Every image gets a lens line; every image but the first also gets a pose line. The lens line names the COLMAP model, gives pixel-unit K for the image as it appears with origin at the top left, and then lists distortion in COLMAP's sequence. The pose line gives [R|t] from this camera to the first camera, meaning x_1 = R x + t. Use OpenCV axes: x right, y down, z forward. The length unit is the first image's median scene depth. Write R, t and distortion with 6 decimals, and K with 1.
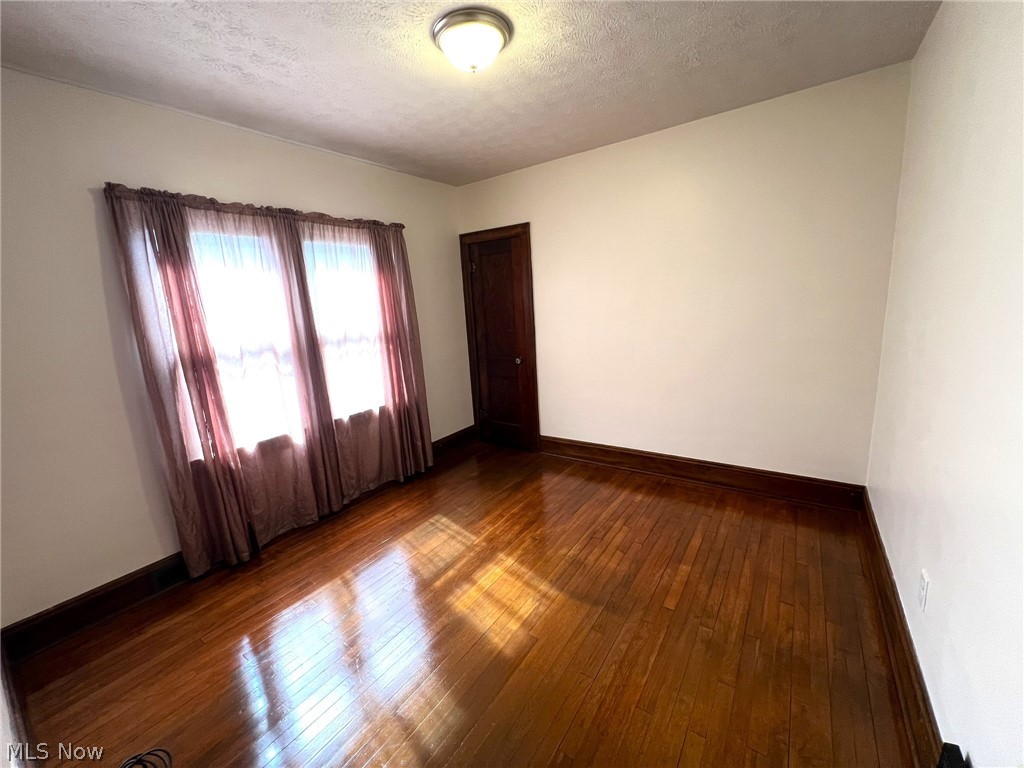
lens RADIAL K [[411.1, 0, 508.3], [0, 411.1, 384.1], [0, 0, 1]] dist [0.000172, -0.000684]
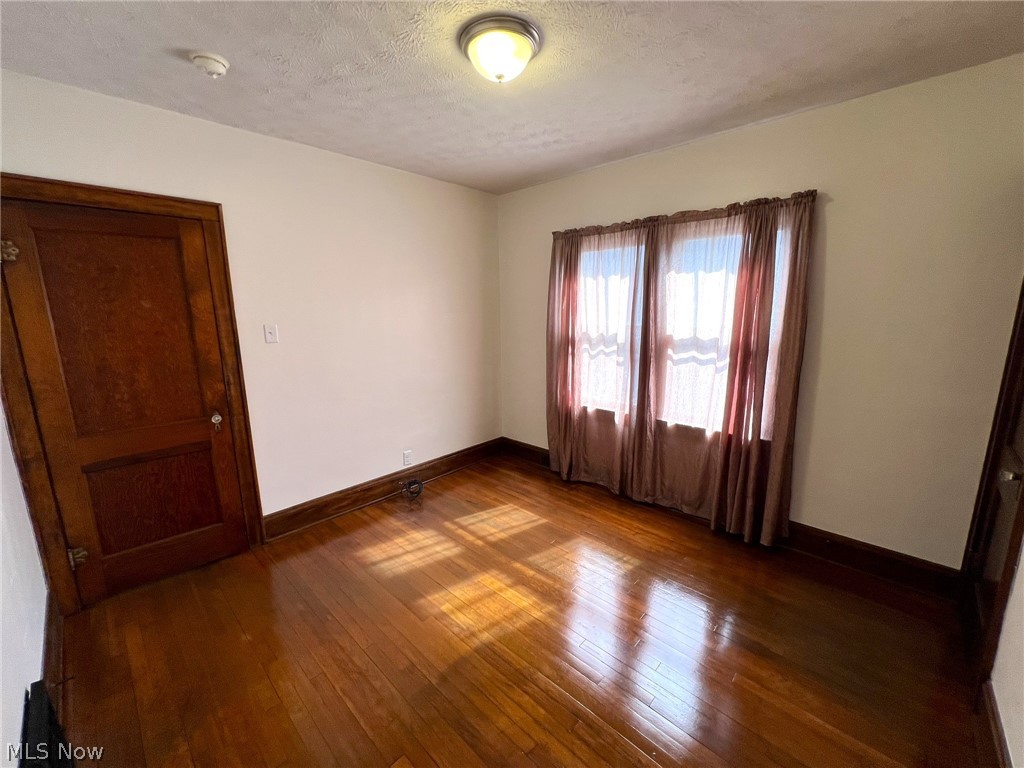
lens RADIAL K [[411.1, 0, 508.1], [0, 411.1, 381.2], [0, 0, 1]] dist [0.000172, -0.000684]
pose [[-0.148576, 0.240749, -0.959148, 0.737294], [-0.177383, 0.947694, 0.265351, -0.262981], [0.972862, 0.209561, -0.098100, 0.922551]]
